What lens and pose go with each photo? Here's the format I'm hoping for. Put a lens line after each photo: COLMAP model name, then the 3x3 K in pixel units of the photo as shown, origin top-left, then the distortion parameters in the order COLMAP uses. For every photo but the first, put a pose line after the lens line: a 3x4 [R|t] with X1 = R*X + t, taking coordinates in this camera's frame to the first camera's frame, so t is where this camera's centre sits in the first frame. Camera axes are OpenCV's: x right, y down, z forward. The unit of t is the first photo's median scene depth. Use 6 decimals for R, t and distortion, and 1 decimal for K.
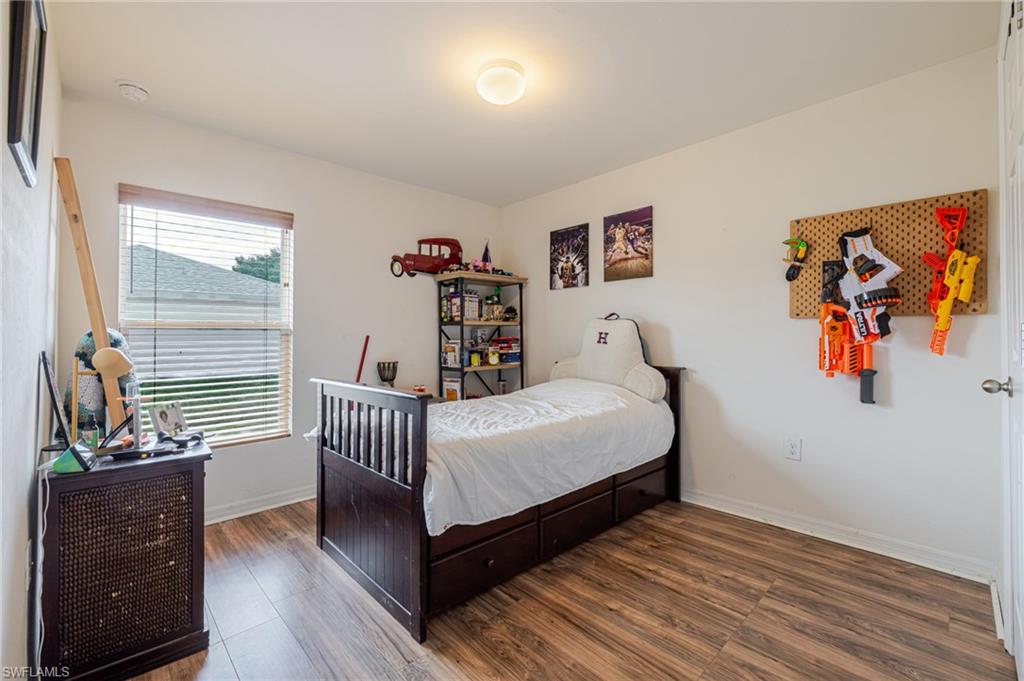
lens RADIAL K [[431.3, 0, 512.4], [0, 431.3, 338.7], [0, 0, 1]] dist [-0.000173, 0.000320]
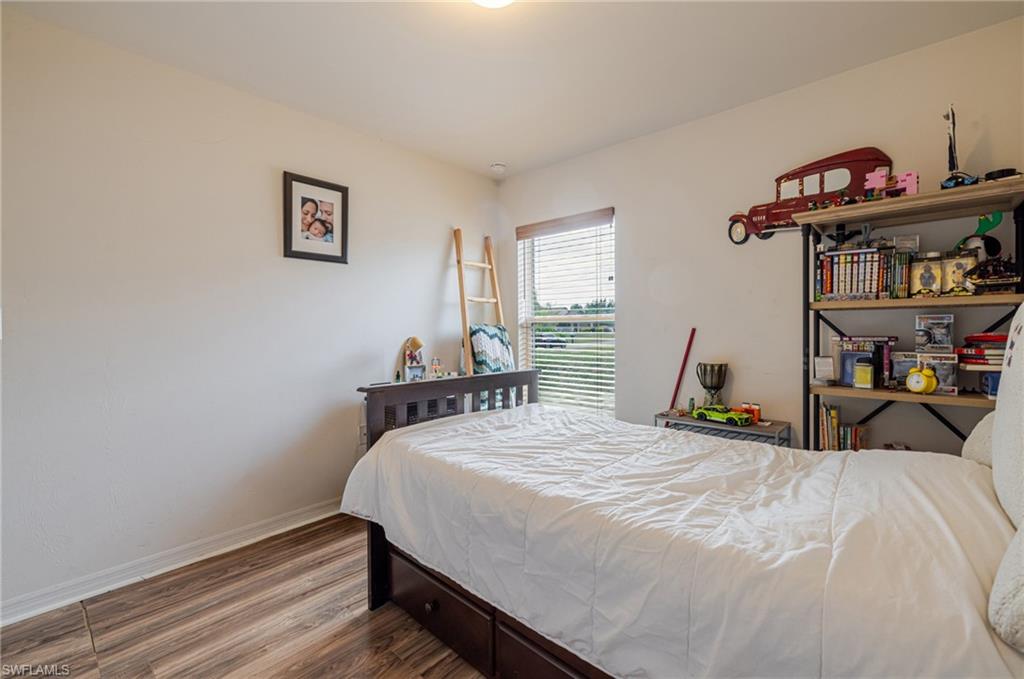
lens RADIAL K [[431.3, 0, 512.4], [0, 431.3, 337.7], [0, 0, 1]] dist [-0.000173, 0.000320]
pose [[0.080602, 0.028666, -0.996334, 0.401943], [-0.002579, 0.999589, 0.028551, -0.010724], [0.996743, 0.000268, 0.080643, 0.568340]]
